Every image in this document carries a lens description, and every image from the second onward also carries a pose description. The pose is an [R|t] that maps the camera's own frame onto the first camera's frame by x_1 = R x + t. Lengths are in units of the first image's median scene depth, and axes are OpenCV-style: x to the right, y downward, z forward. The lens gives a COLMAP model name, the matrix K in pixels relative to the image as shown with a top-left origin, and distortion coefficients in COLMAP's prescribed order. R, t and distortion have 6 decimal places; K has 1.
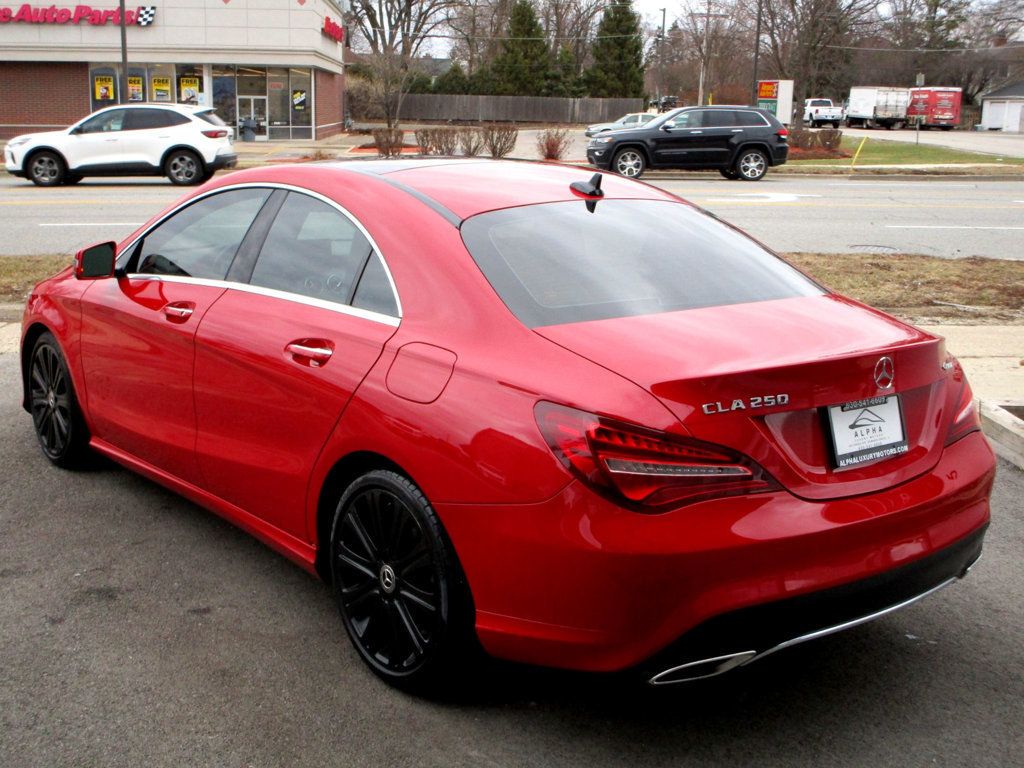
lens RADIAL K [[1243.0, 0, 512.0], [0, 1243.0, 384.0], [0, 0, 1]] dist [-0.081532, 0.026509]
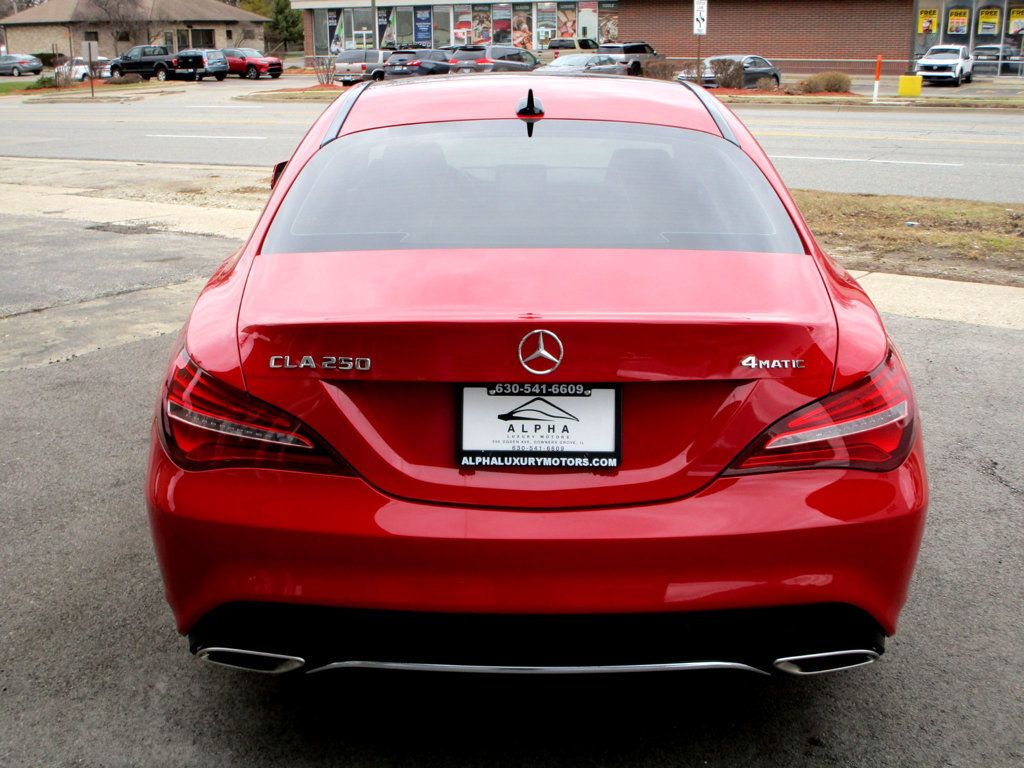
lens RADIAL K [[1243.0, 0, 512.0], [0, 1243.0, 384.0], [0, 0, 1]] dist [-0.081532, 0.026509]
pose [[0.777464, 0.142715, -0.612521, 0.739405], [-0.112271, 0.989764, 0.088107, -0.052826], [0.618826, 0.000268, 0.785528, 0.405196]]
